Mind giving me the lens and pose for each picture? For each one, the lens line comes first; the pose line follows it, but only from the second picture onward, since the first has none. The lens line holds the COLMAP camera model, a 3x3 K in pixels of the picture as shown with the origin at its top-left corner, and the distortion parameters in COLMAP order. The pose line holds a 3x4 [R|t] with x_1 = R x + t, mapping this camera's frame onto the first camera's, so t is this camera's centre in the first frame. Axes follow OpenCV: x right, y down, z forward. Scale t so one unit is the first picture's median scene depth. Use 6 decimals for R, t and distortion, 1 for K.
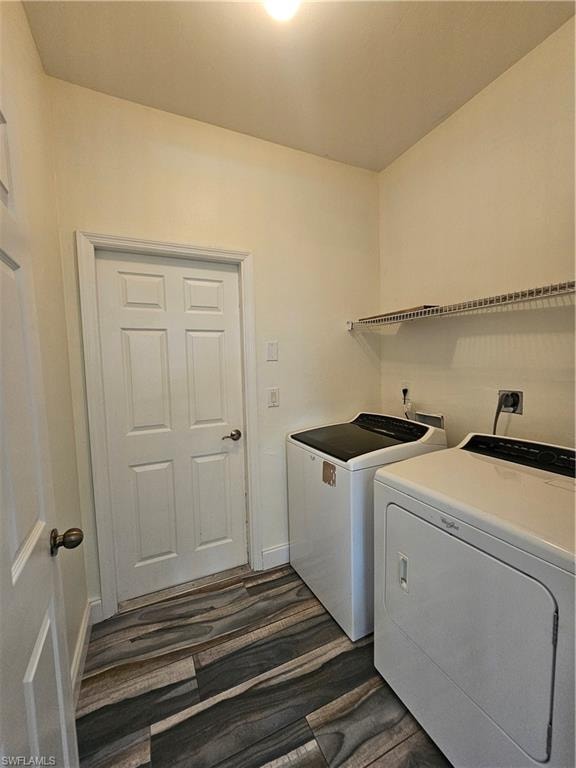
lens RADIAL K [[316.2, 0, 288.0], [0, 316.2, 384.0], [0, 0, 1]] dist [-0.001361, -0.000251]
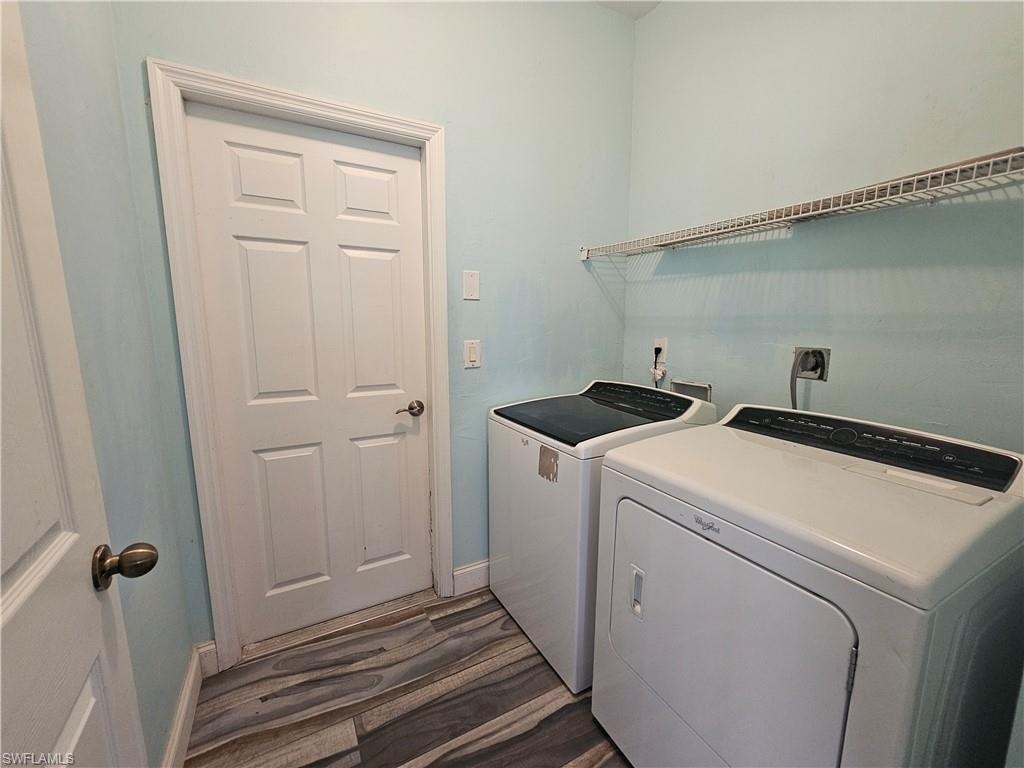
lens RADIAL K [[421.6, 0, 513.3], [0, 421.6, 387.8], [0, 0, 1]] dist [-0.001361, -0.000251]
pose [[0.997381, 0.017012, 0.070296, -0.023744], [-0.022954, 0.996150, 0.084610, 0.042357], [-0.068586, -0.086002, 0.993931, 0.097876]]
